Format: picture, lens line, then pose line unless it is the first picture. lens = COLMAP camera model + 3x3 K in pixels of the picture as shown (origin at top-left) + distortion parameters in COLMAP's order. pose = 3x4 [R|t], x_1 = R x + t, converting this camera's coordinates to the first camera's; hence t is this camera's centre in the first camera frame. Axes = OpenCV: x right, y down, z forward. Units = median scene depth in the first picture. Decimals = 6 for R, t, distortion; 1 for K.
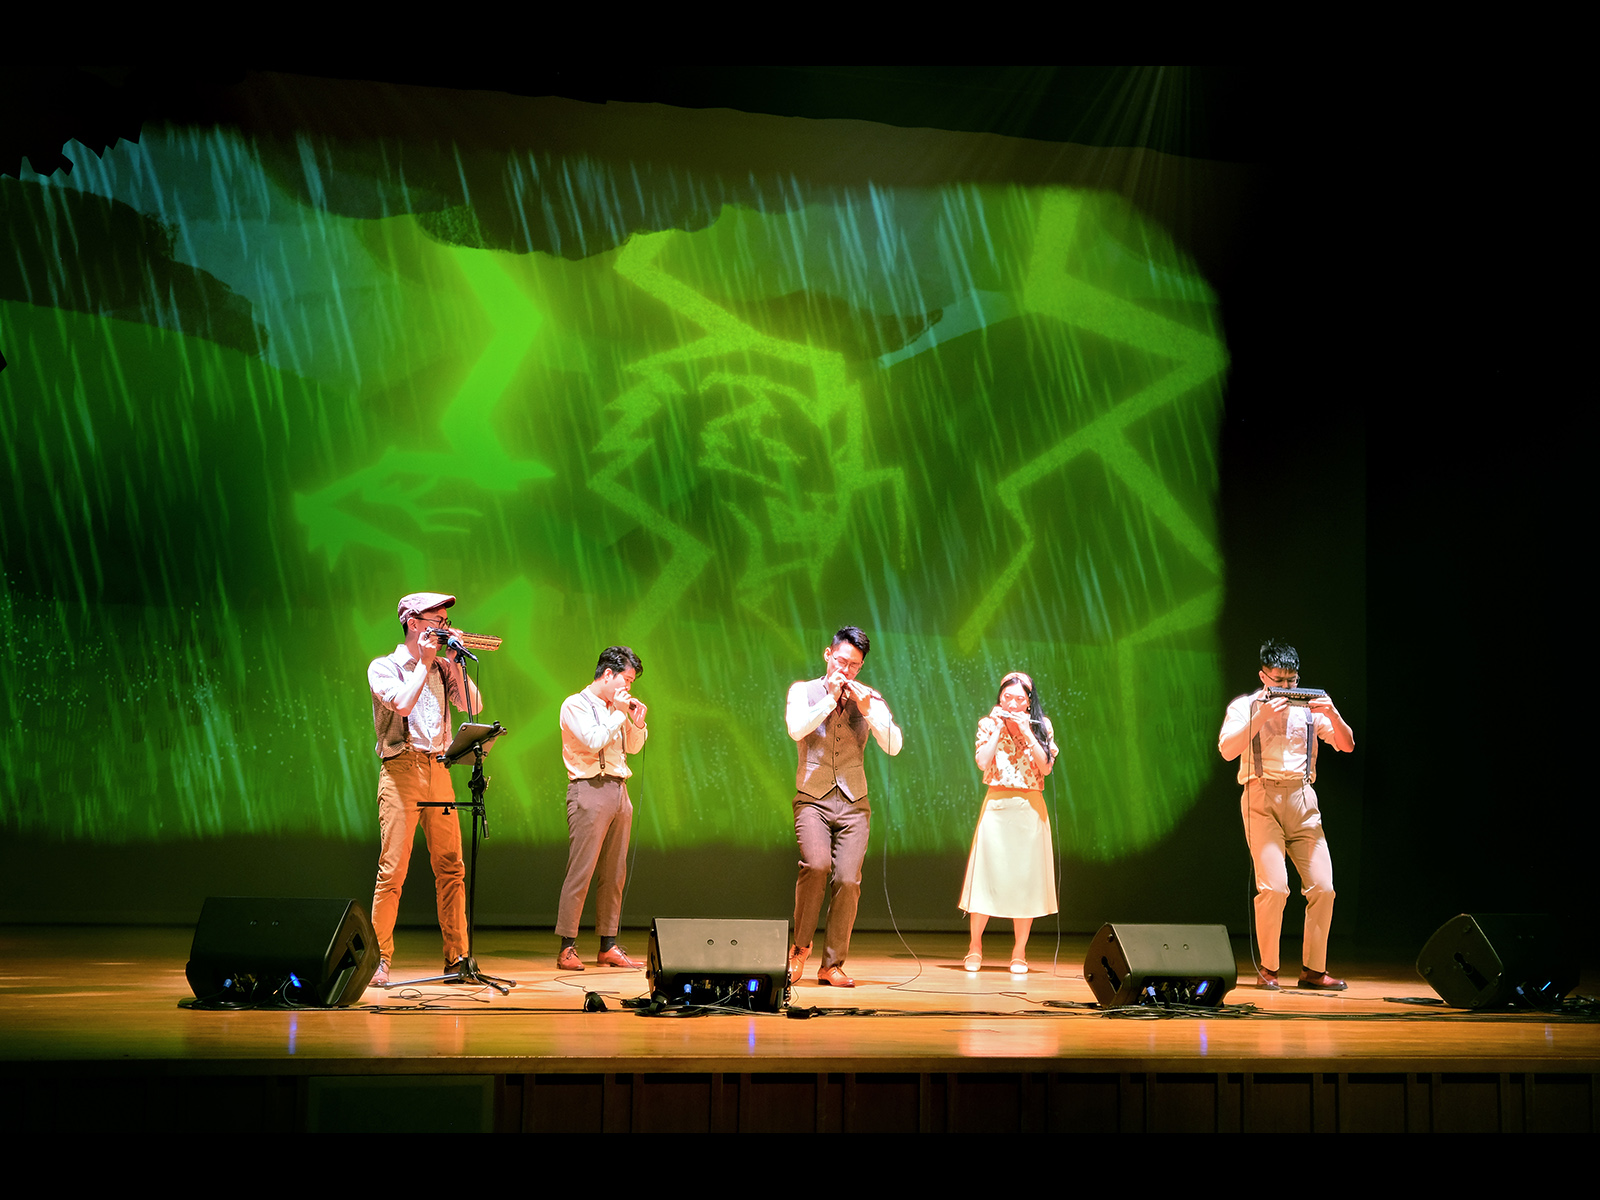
lens RADIAL K [[2224.8, 0, 800.0], [0, 2224.8, 600.0], [0, 0, 1]] dist [0.081935, -0.039385]
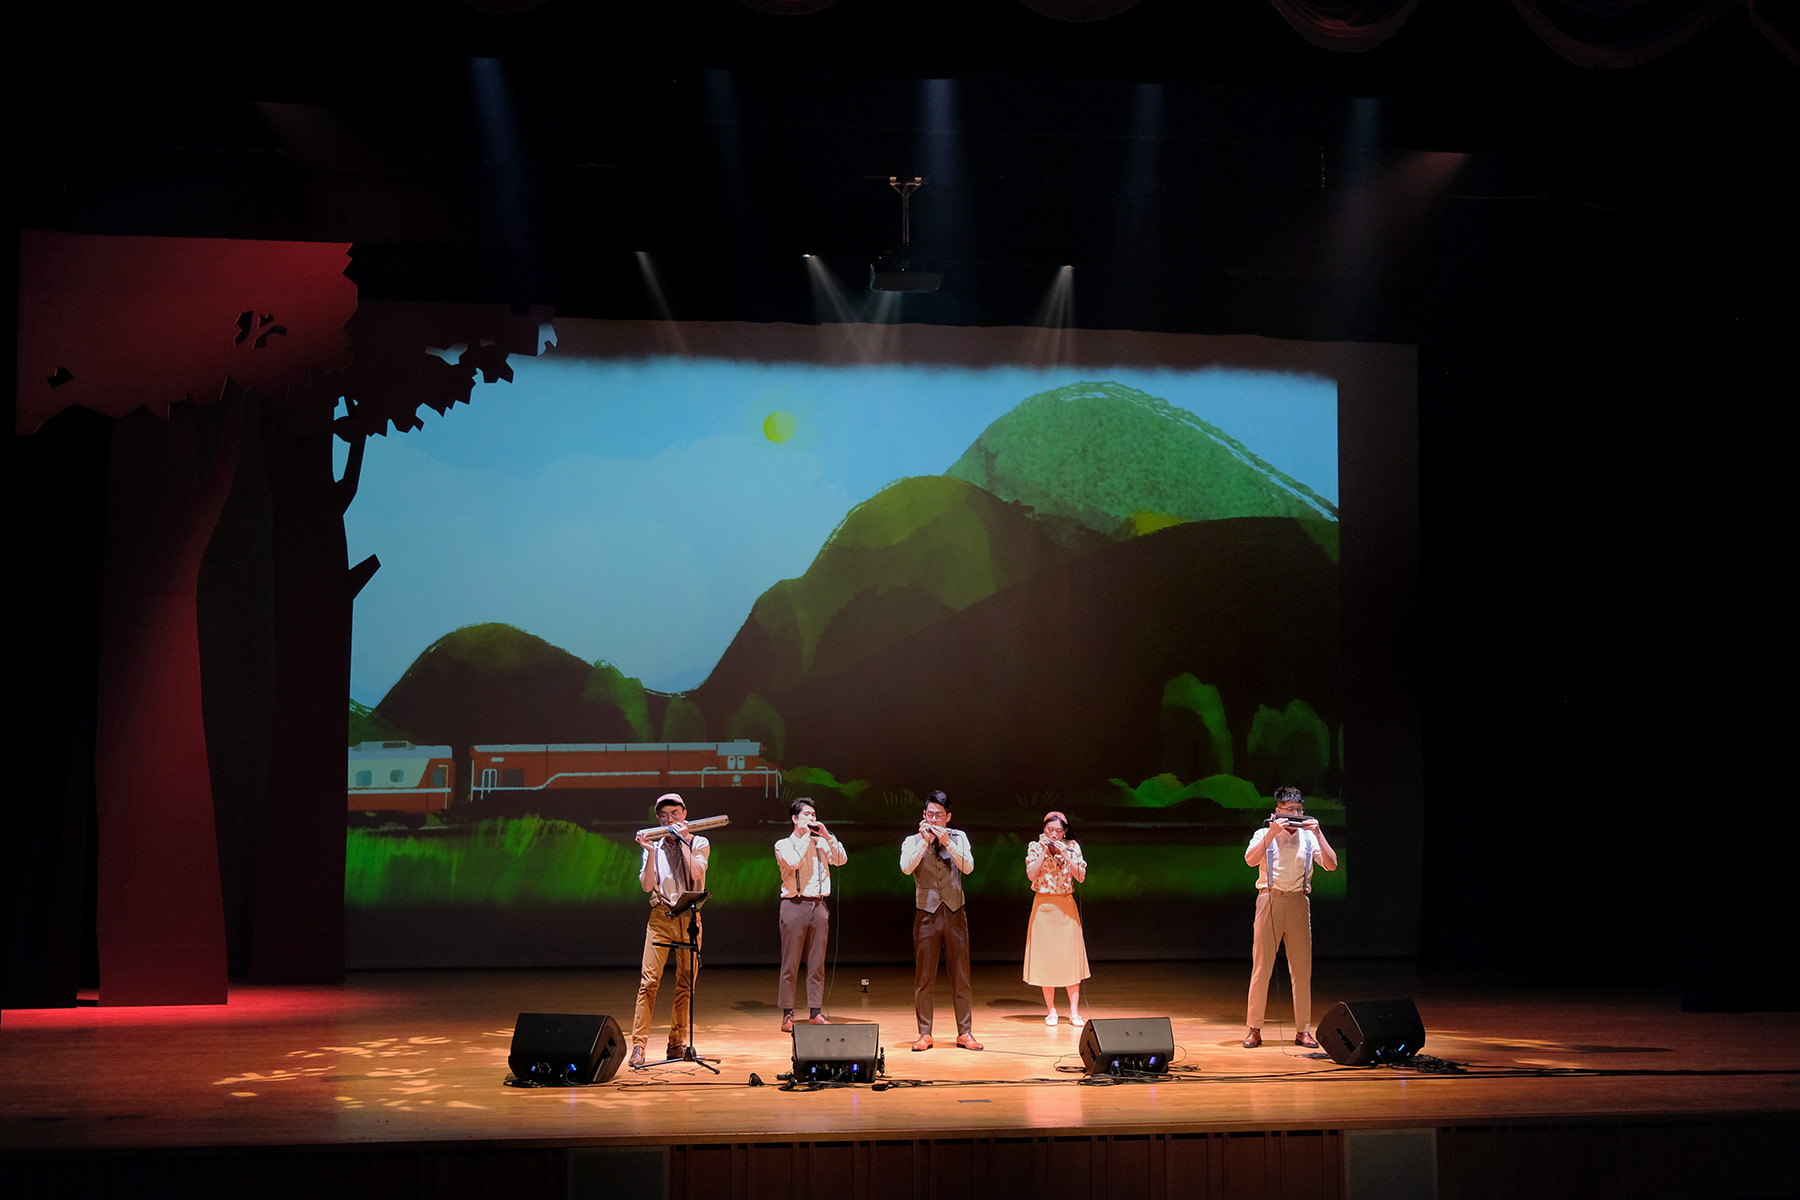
lens RADIAL K [[2102.1, 0, 908.8], [0, 2102.1, 582.3], [0, 0, 1]] dist [0.016868, -0.048187]
pose [[0.995447, -0.030503, -0.090305, 0.154089], [0.030843, 0.999521, 0.002369, -0.165688], [0.090189, -0.005143, 0.995911, -0.463258]]
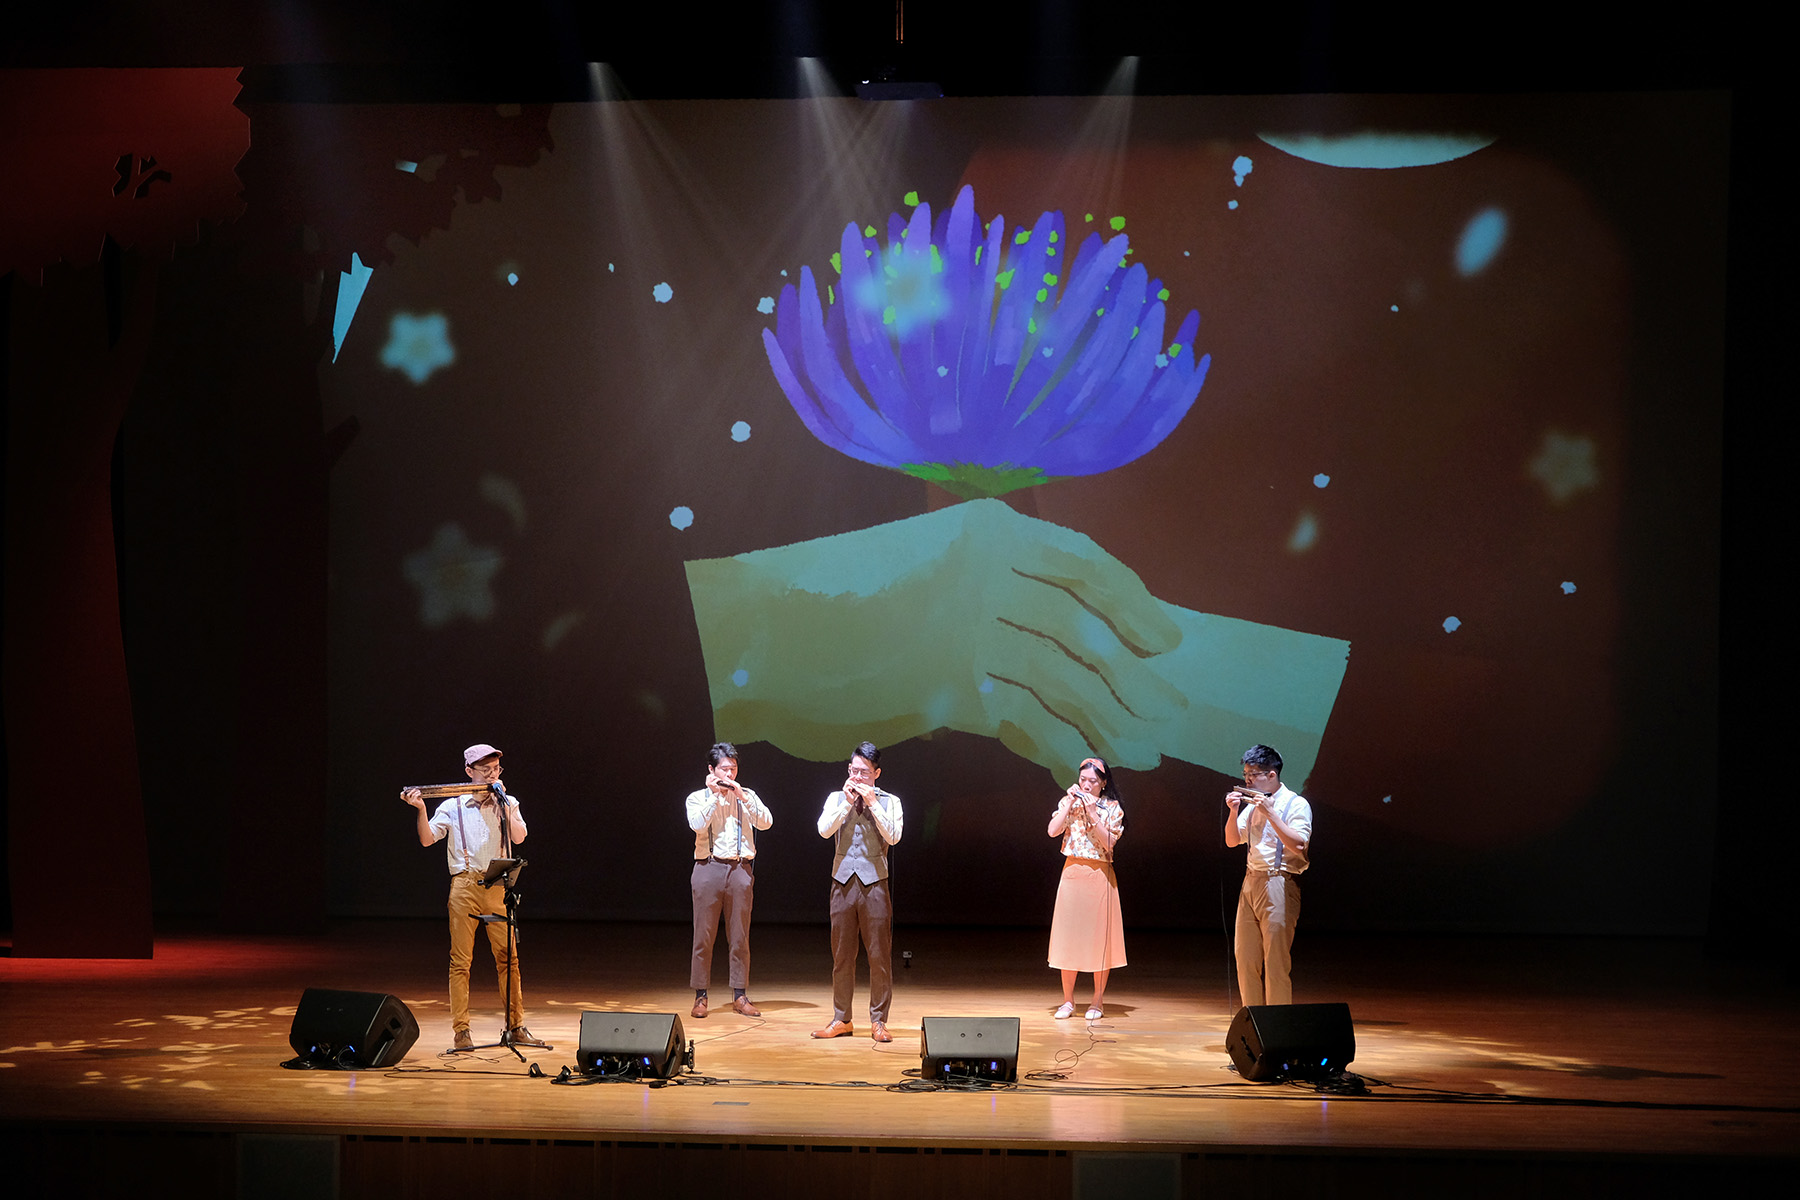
lens RADIAL K [[3225.8, 0, 859.5], [0, 3225.8, 603.8], [0, 0, 1]] dist [-0.021326, 0.311057]
pose [[0.947845, -0.016978, -0.318278, 0.722460], [0.046295, 0.995324, 0.084774, -0.268308], [0.315351, -0.095087, 0.944199, -0.818256]]
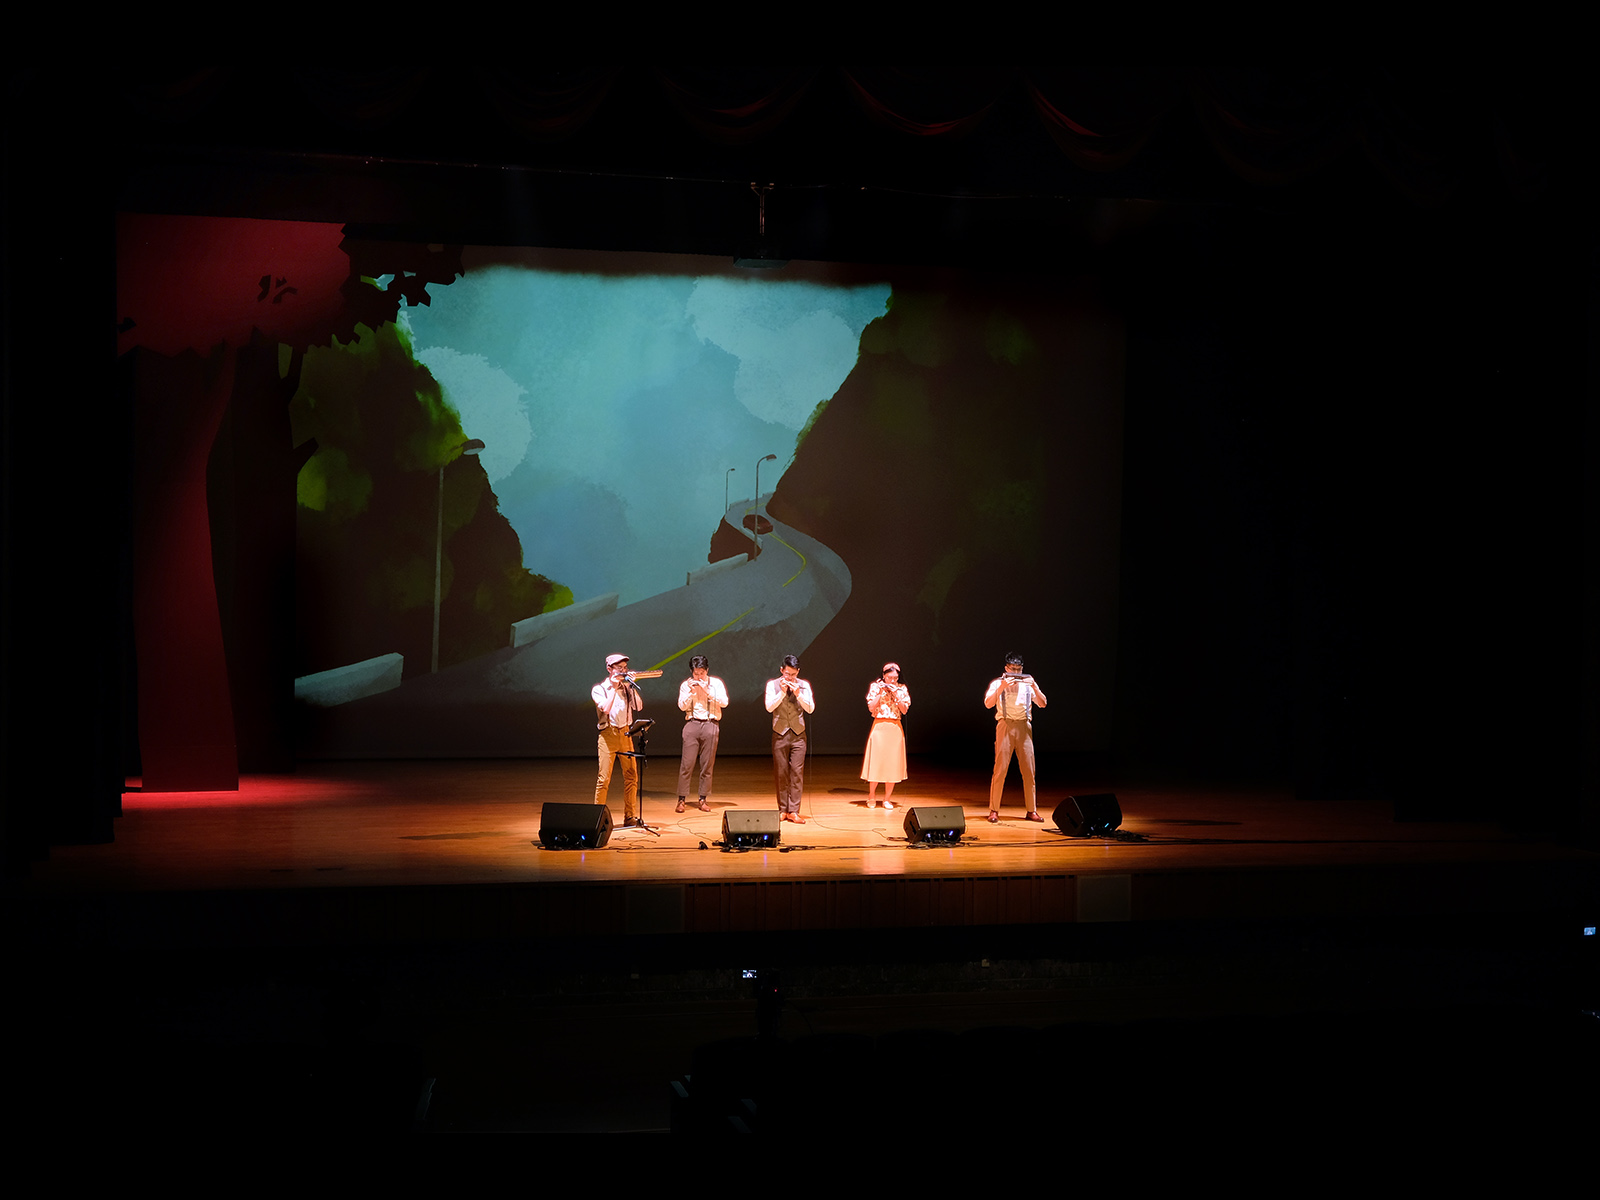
lens RADIAL K [[2224.8, 0, 800.0], [0, 2224.8, 600.0], [0, 0, 1]] dist [0.081935, -0.039385]
pose [[0.999885, -0.007416, 0.013216, -0.012812], [0.005666, 0.991784, 0.127800, -0.384392], [-0.014055, -0.127711, 0.991712, -1.350216]]
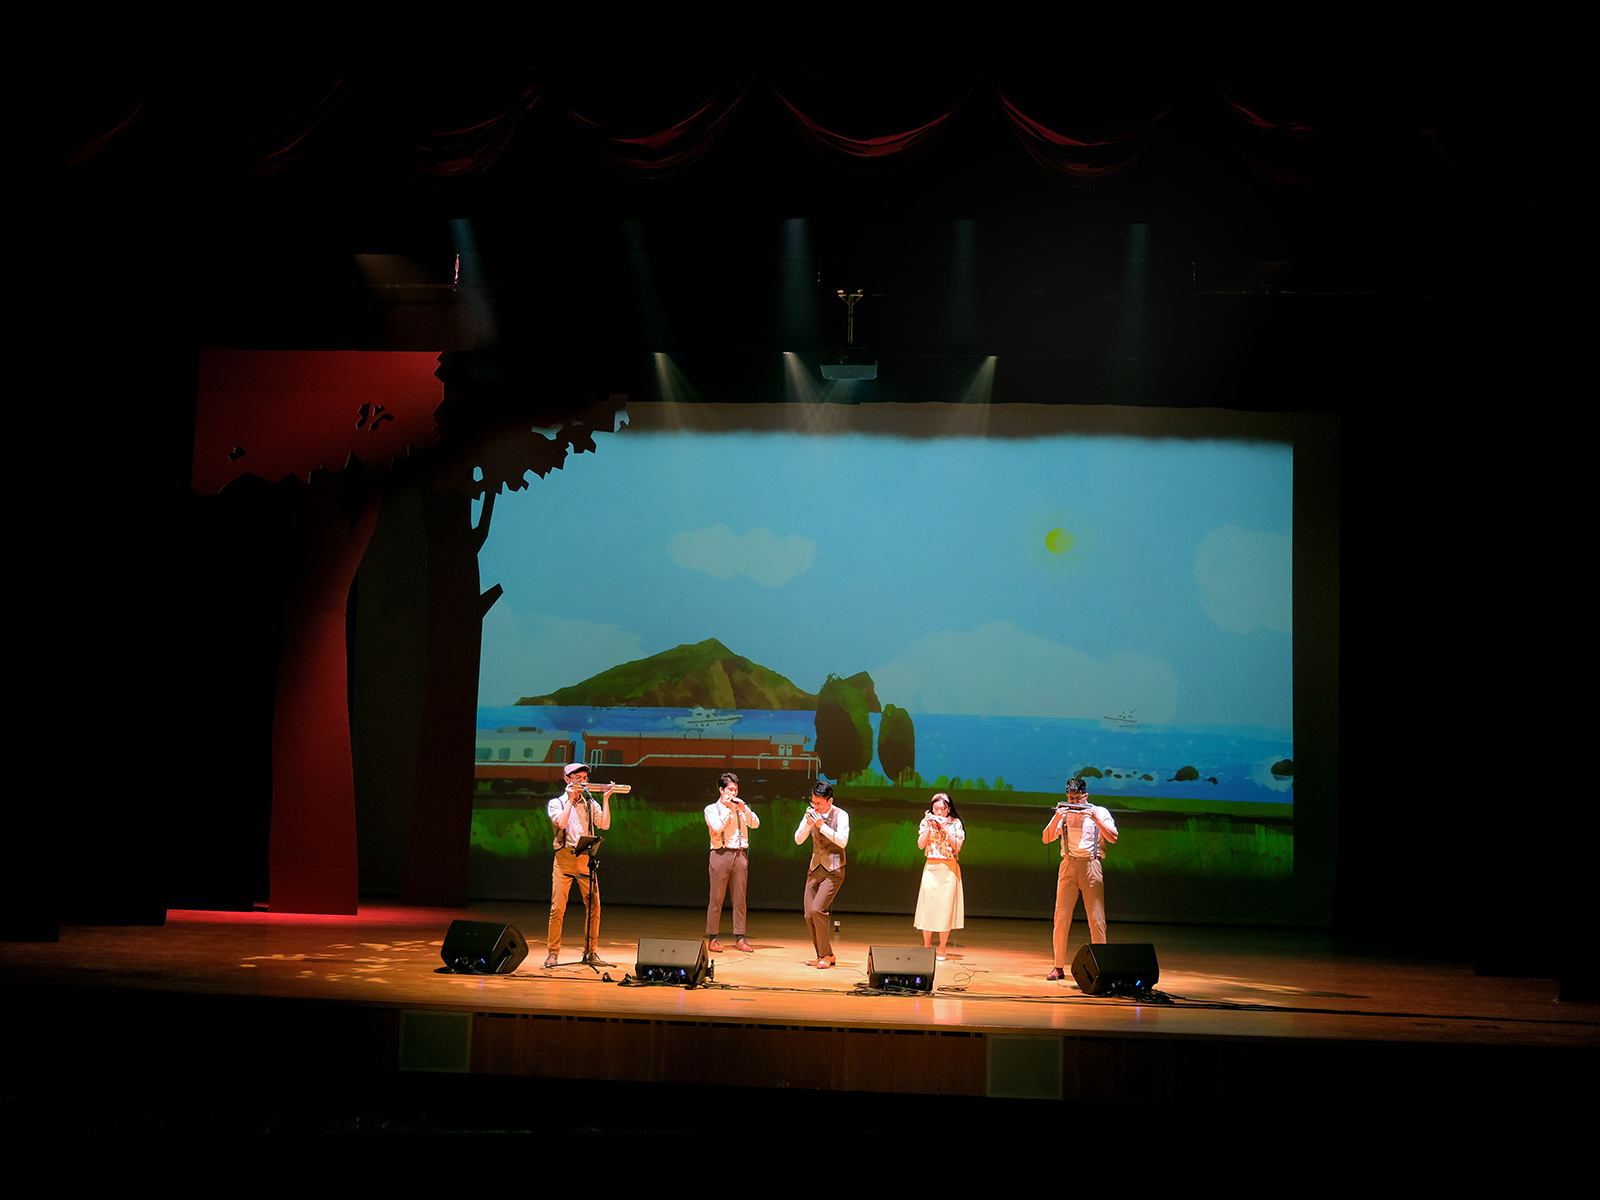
lens RADIAL K [[1752.8, 0, 802.5], [0, 1752.8, 561.6], [0, 0, 1]] dist [-0.038564, 0.030572]
pose [[0.954254, -0.029998, -0.297487, 0.553274], [0.021084, 0.999229, -0.033126, -0.146703], [0.298252, 0.025339, 0.954151, -0.511786]]
